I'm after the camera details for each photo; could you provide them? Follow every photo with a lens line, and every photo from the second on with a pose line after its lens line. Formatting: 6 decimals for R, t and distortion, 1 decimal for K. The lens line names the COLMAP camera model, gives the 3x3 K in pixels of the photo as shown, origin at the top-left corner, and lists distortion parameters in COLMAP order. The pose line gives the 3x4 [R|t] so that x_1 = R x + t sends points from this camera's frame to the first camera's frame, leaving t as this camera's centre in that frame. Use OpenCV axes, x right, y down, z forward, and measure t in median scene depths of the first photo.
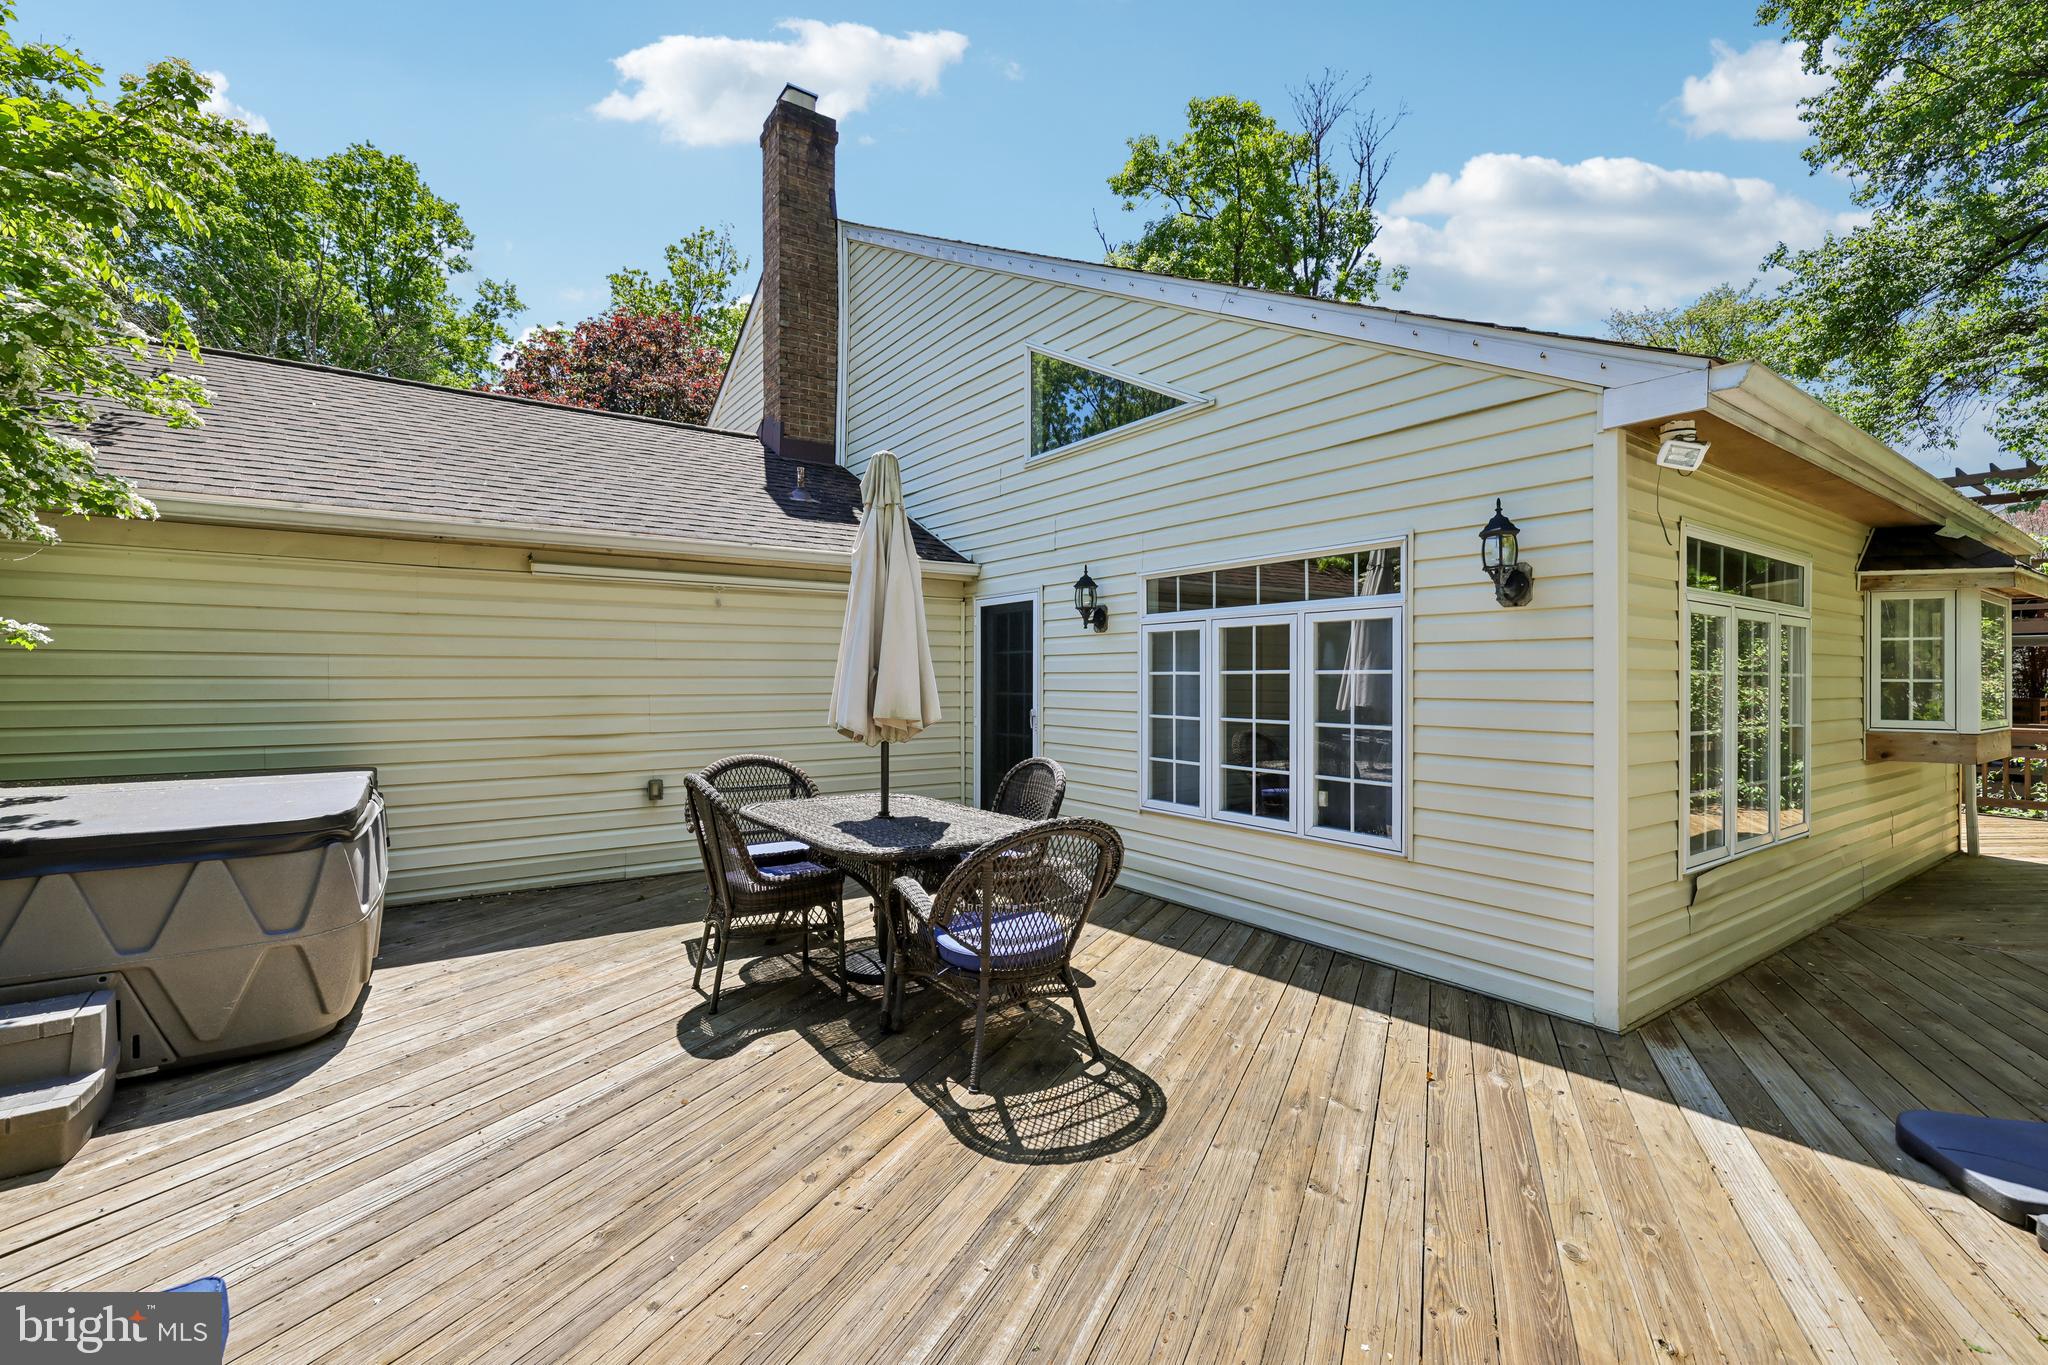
lens RADIAL K [[879.0, 0, 1019.7], [0, 879.0, 671.1], [0, 0, 1]] dist [0.000512, 0.000139]
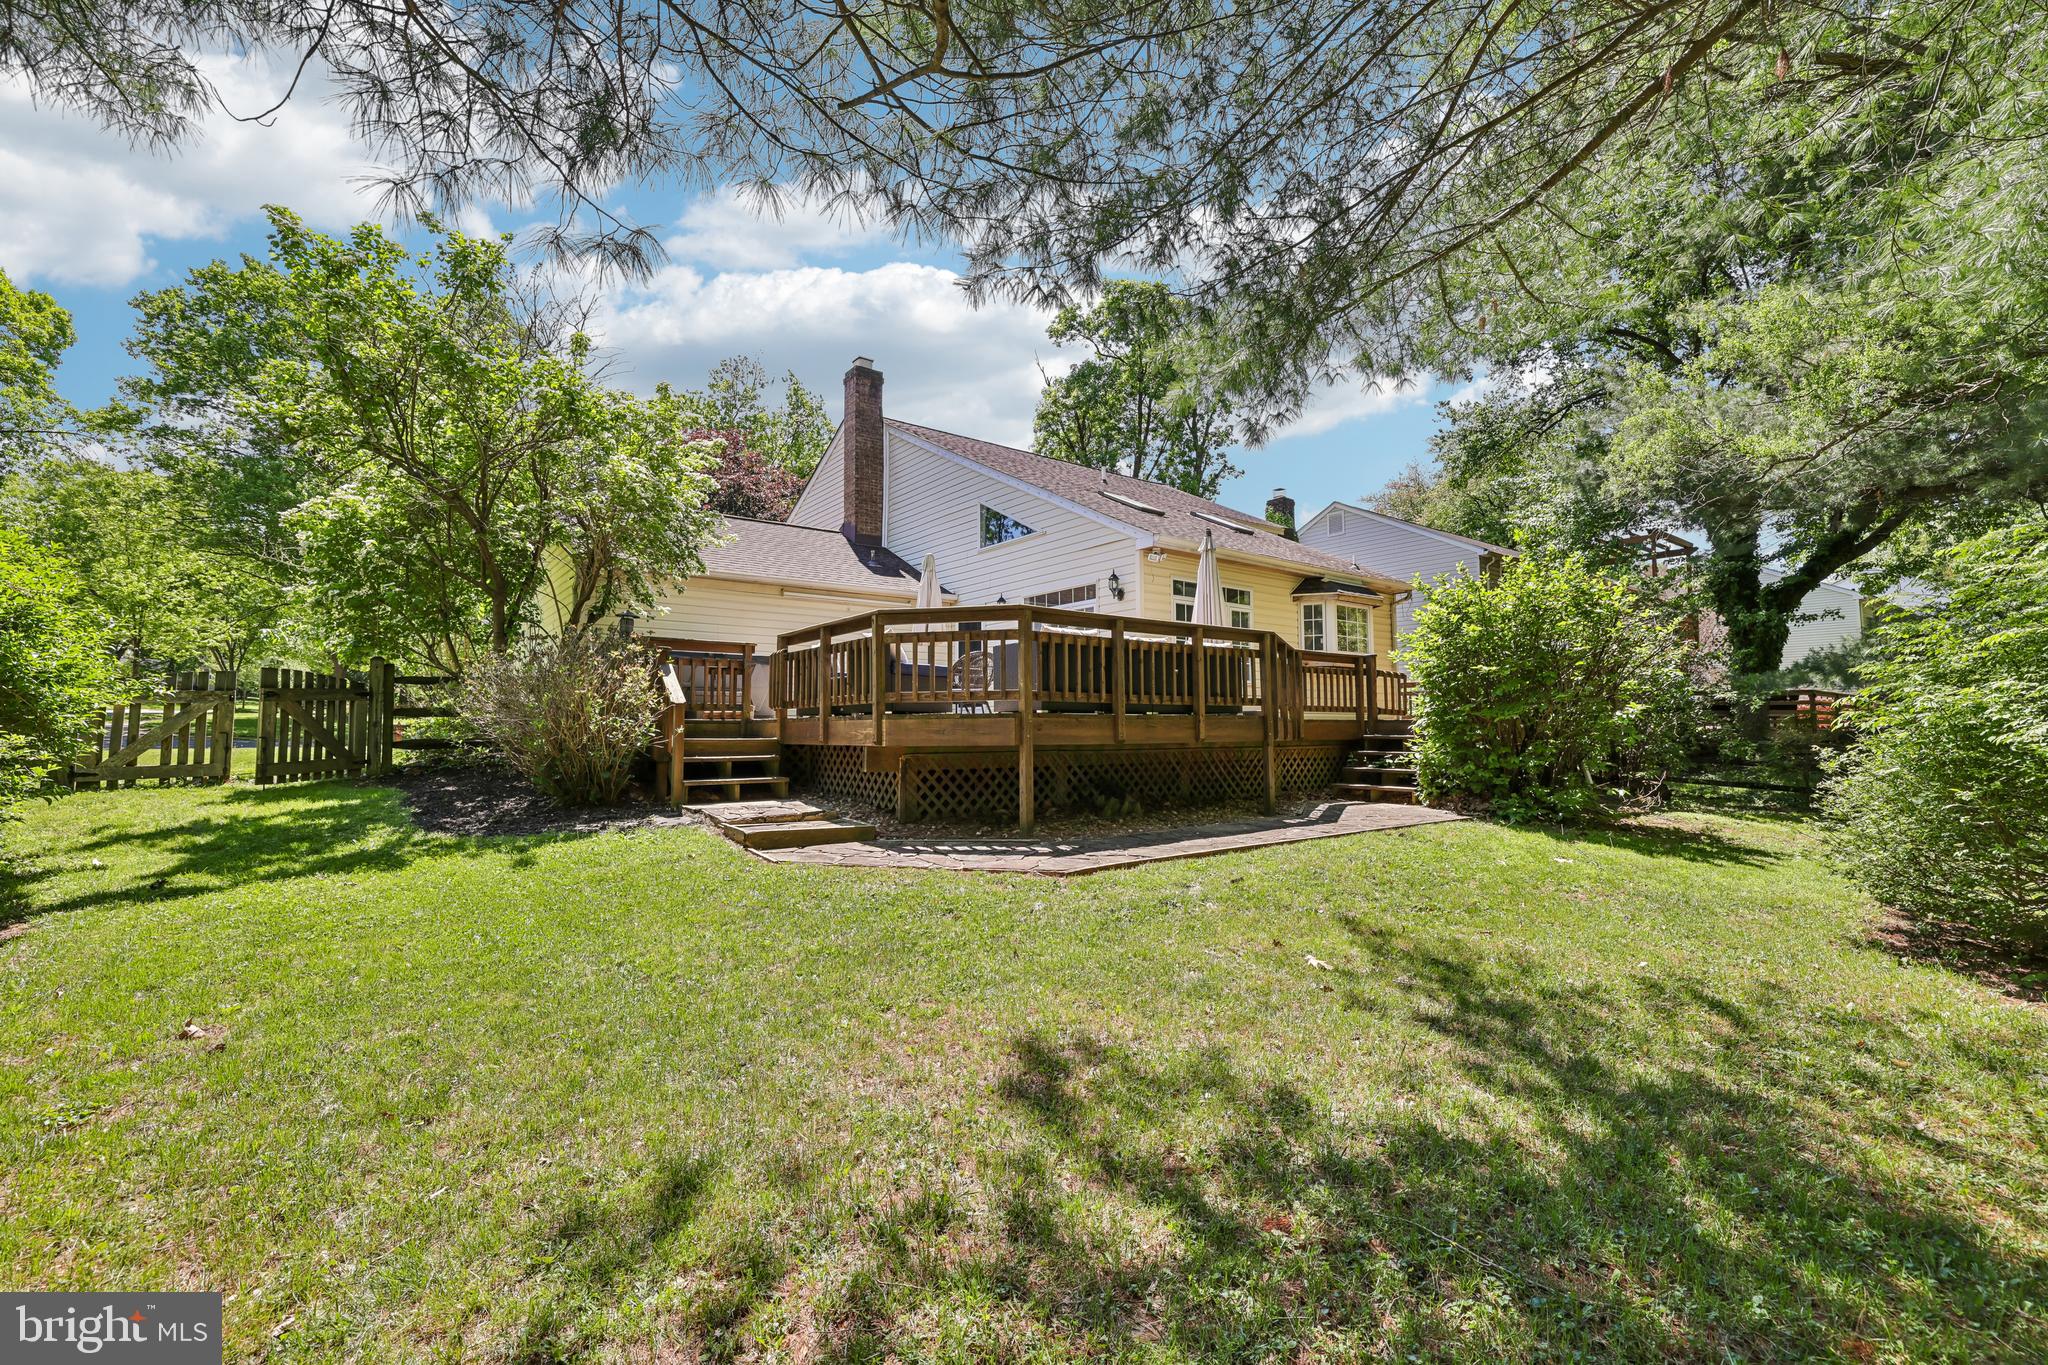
lens RADIAL K [[879.0, 0, 1025.2], [0, 879.0, 686.8], [0, 0, 1]] dist [0.000512, 0.000139]
pose [[0.999117, -0.005723, 0.041620, 0.024058], [0.007554, 0.999004, -0.043976, 0.162994], [-0.041327, 0.044252, 0.998165, -0.941921]]
